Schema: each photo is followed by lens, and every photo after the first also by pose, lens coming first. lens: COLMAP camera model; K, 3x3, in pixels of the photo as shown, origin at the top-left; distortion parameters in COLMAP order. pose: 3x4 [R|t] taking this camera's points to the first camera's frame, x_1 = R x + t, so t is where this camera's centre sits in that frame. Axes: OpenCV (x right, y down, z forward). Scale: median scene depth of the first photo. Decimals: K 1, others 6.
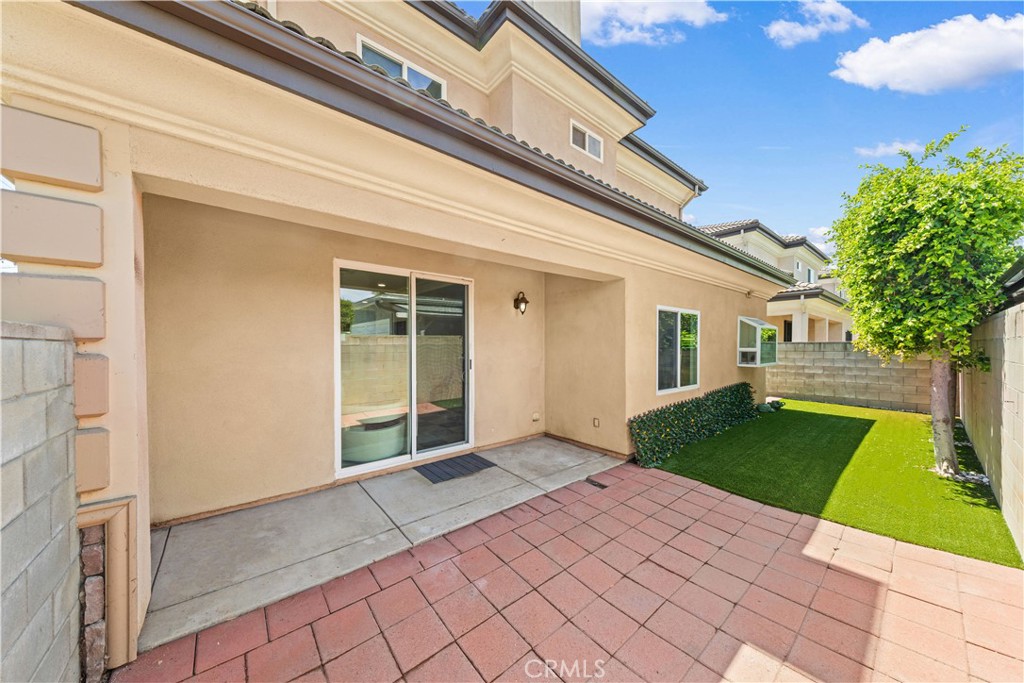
lens RADIAL K [[345.8, 0, 511.6], [0, 345.8, 344.0], [0, 0, 1]] dist [0.000933, -0.000019]
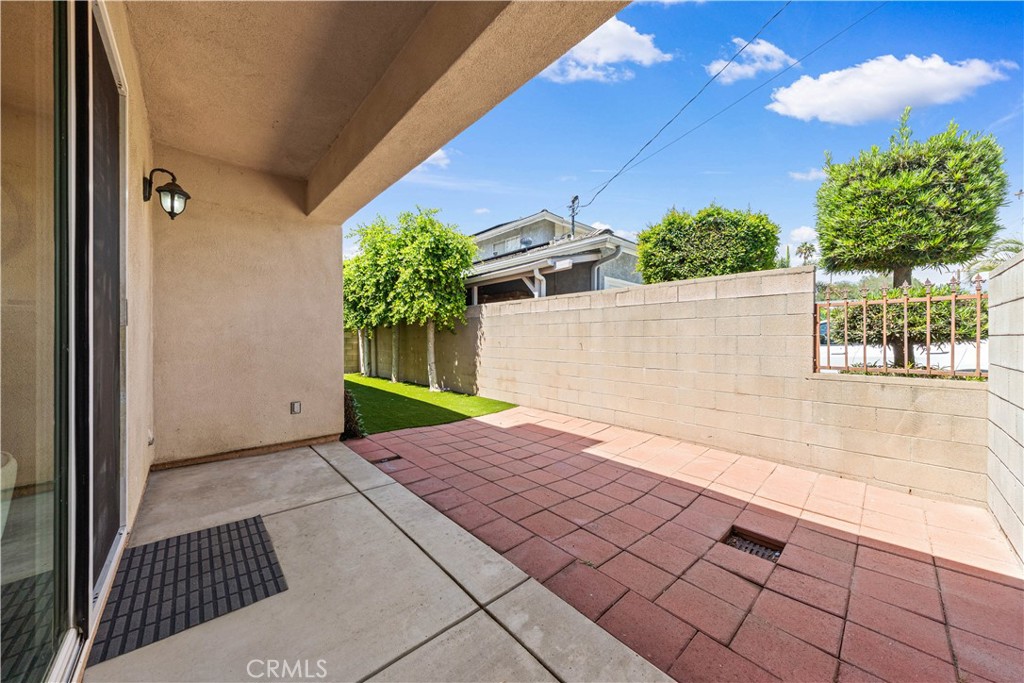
lens RADIAL K [[345.8, 0, 506.6], [0, 345.8, 337.8], [0, 0, 1]] dist [0.000933, -0.000019]
pose [[-0.059793, 0.009113, 0.998169, -0.622789], [-0.003061, 0.999952, -0.009312, 0.107580], [-0.998206, -0.003613, -0.059762, 0.745530]]
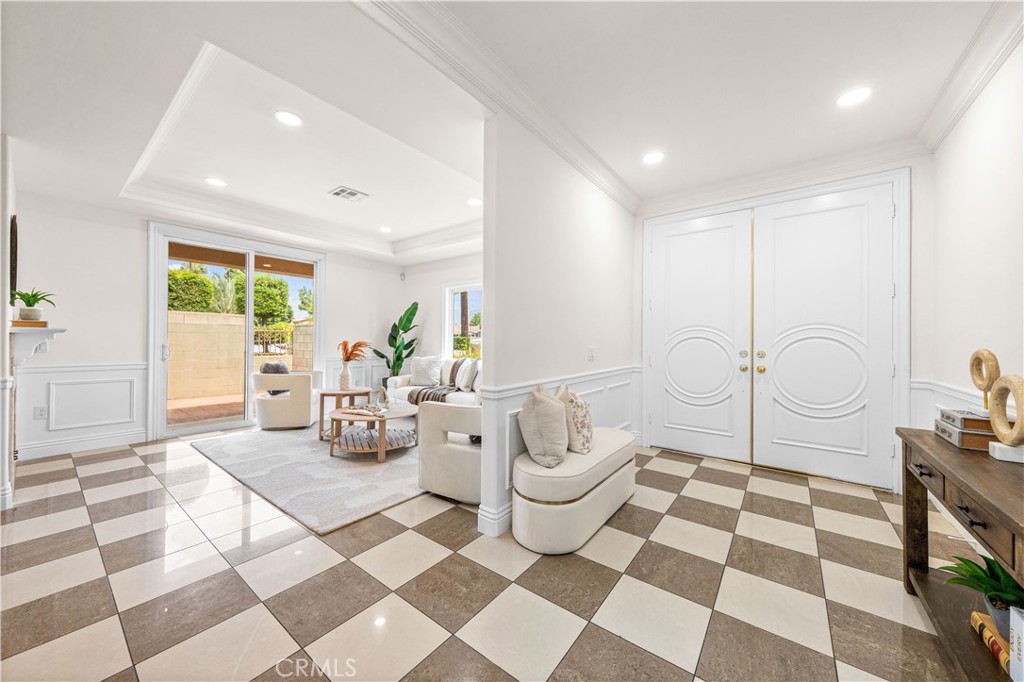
lens RADIAL K [[360.6, 0, 512.8], [0, 360.6, 340.6], [0, 0, 1]] dist [0.000315, 0.000005]
pose [[-0.969948, -0.004176, -0.243275, -0.819335], [-0.004681, 0.999988, 0.001497, 0.082173], [0.243265, 0.002591, -0.969956, 2.062739]]
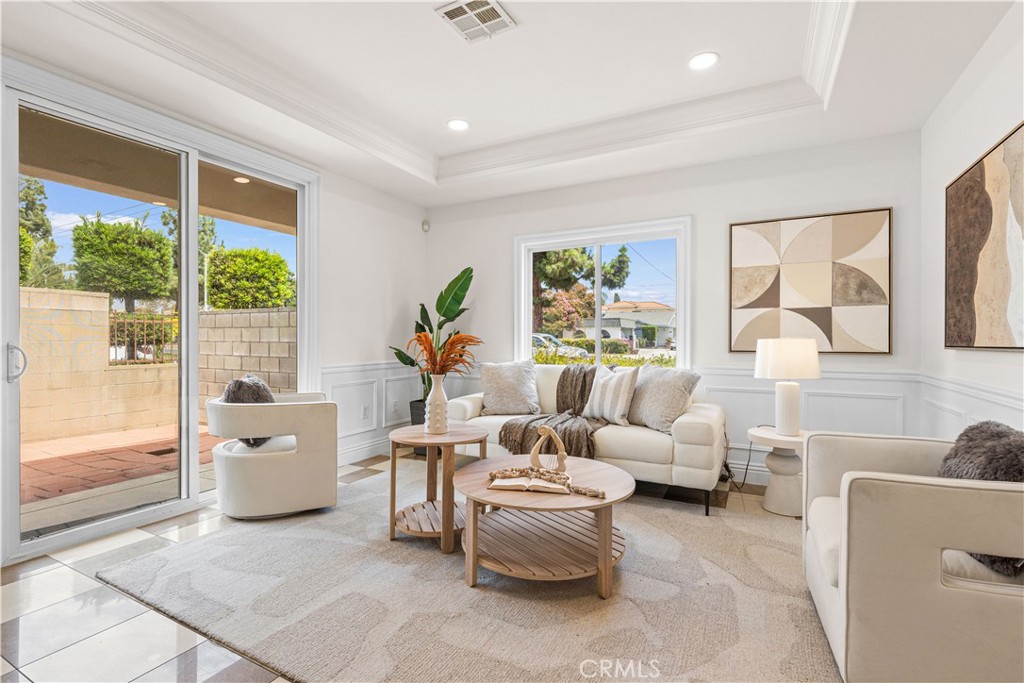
lens RADIAL K [[477.4, 0, 508.7], [0, 477.4, 339.0], [0, 0, 1]] dist [0.003648, 0.000531]
pose [[-0.922650, 0.006421, -0.385584, -0.530813], [0.004993, 0.999976, 0.004707, 0.090206], [0.385605, 0.002418, -0.922661, 1.710511]]
